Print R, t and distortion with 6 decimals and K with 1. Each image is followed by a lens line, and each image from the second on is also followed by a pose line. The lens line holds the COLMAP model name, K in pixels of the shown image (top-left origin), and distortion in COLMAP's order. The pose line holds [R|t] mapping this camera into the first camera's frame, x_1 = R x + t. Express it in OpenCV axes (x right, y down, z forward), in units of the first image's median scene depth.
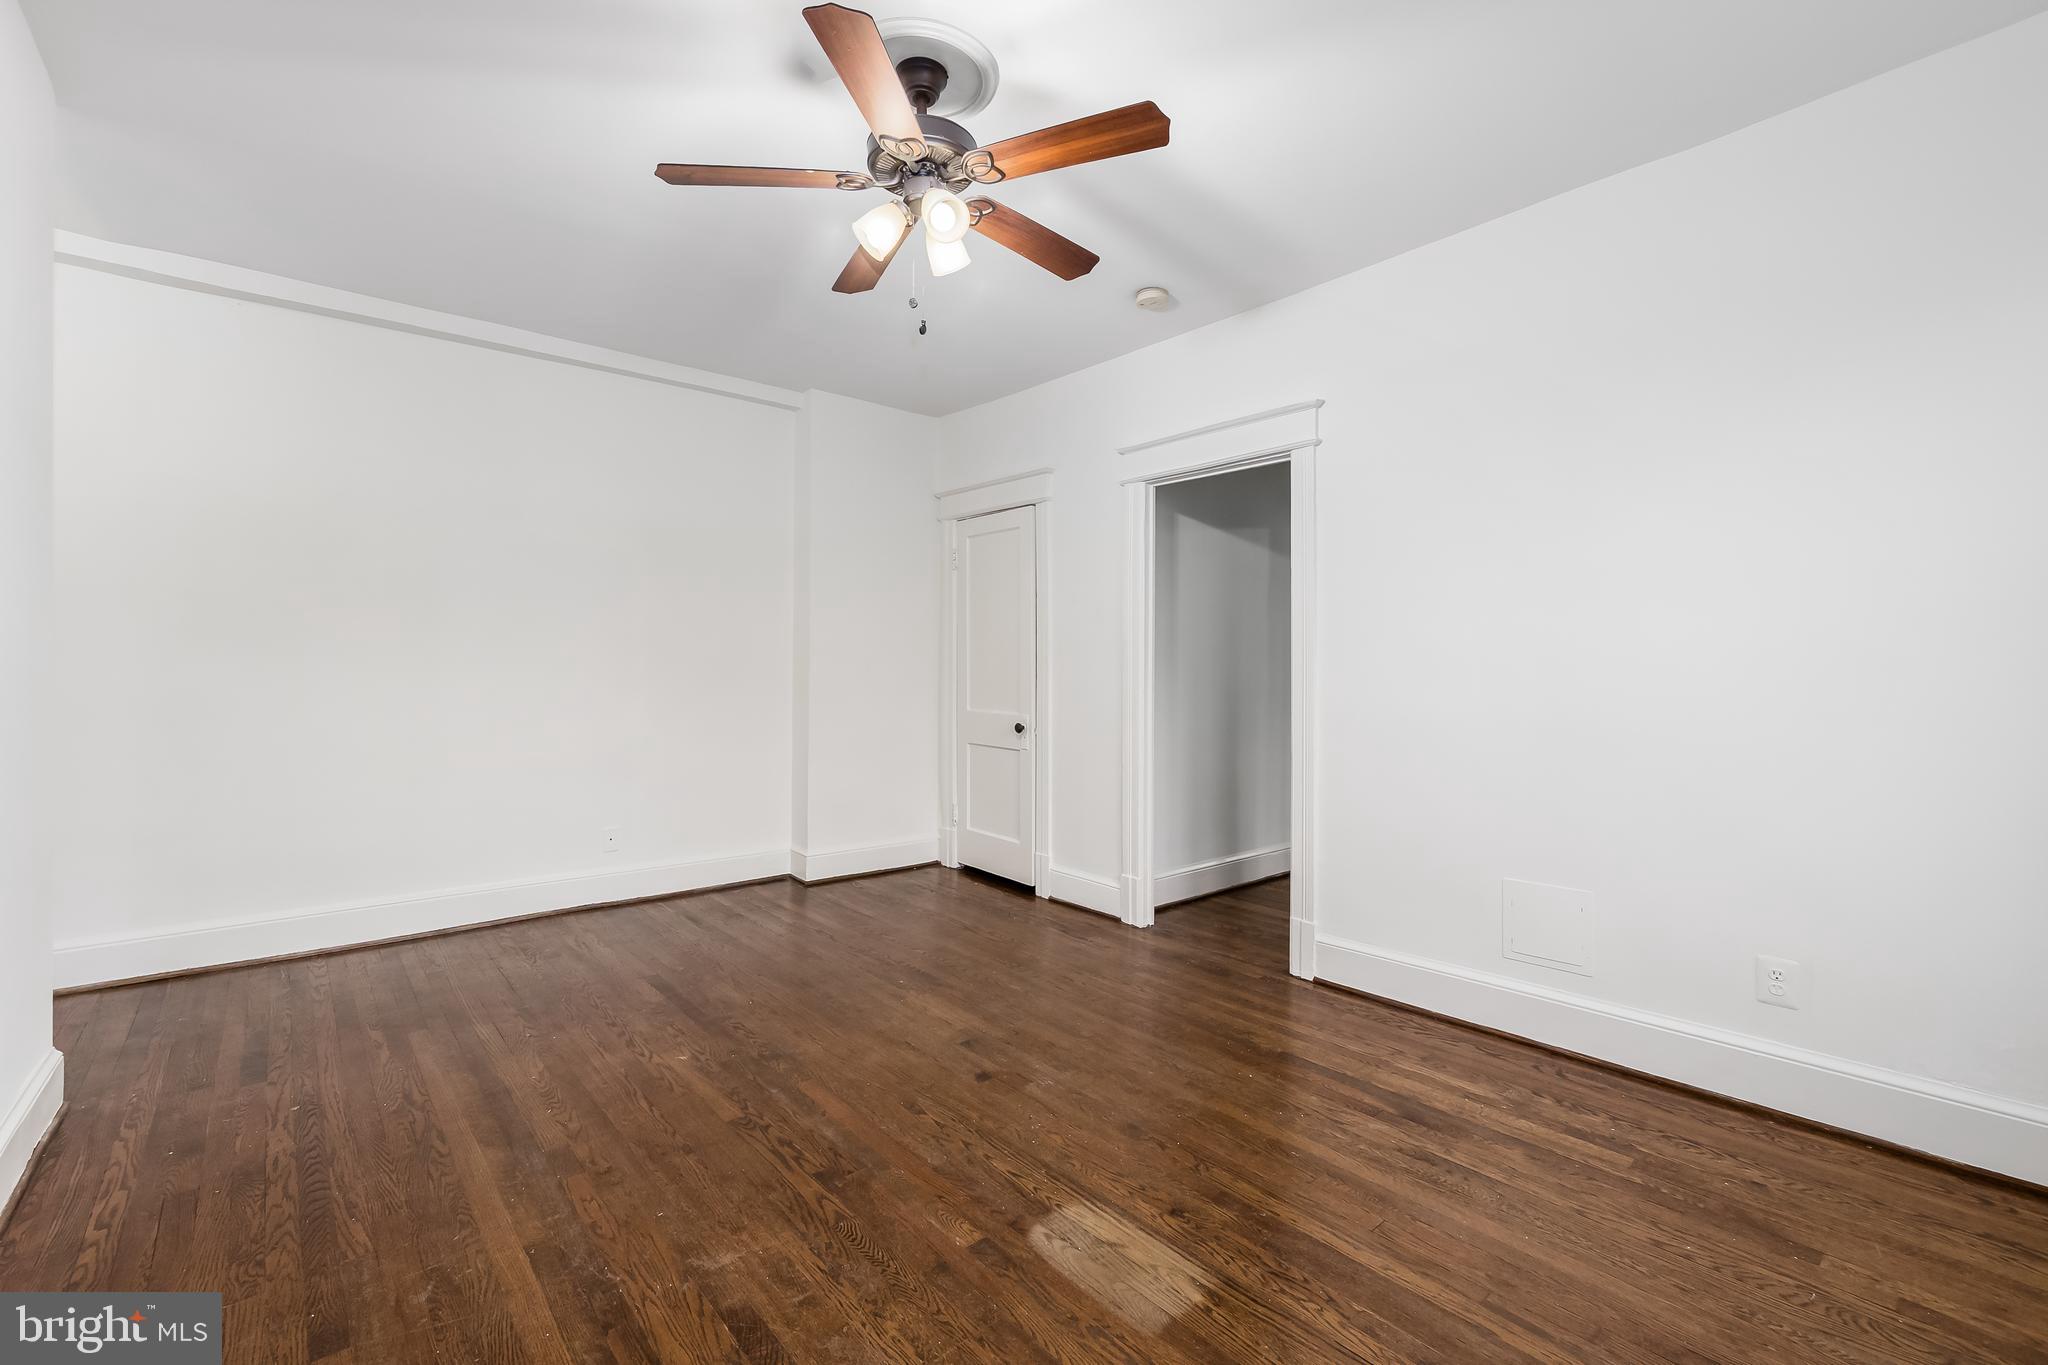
lens RADIAL K [[870.3, 0, 1014.9], [0, 870.3, 653.7], [0, 0, 1]] dist [-0.002768, 0.000209]
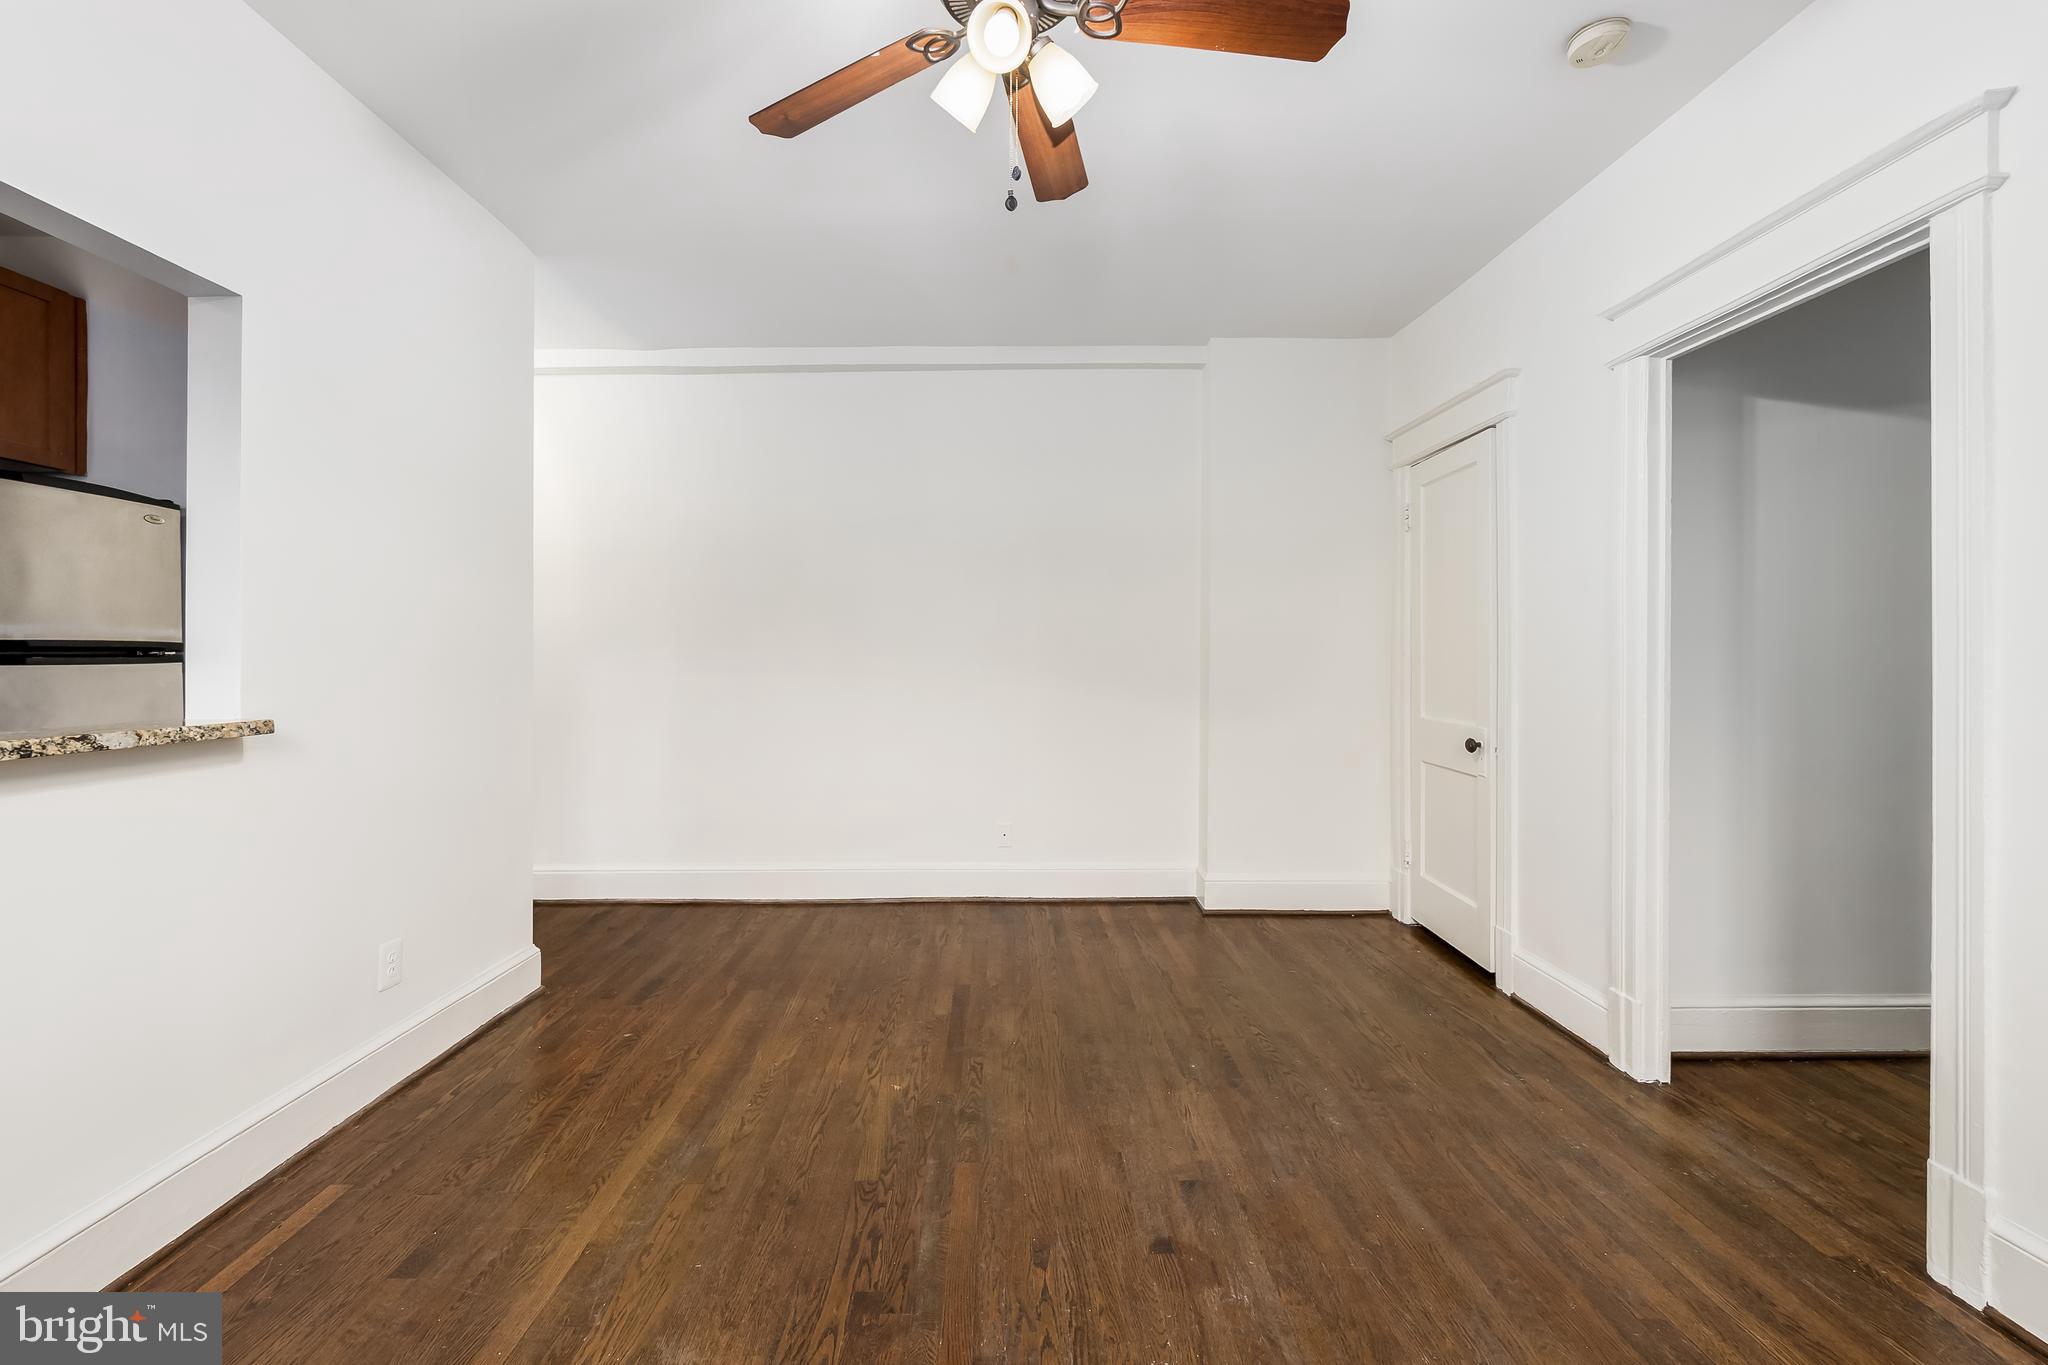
lens RADIAL K [[885.0, 0, 1000.1], [0, 885.0, 653.1], [0, 0, 1]] dist [-0.003216, 0.001190]
pose [[0.762465, -0.013840, -0.646882, 0.296438], [0.018797, 0.999823, 0.000764, 0.004739], [0.646757, -0.012741, 0.762590, 0.338192]]
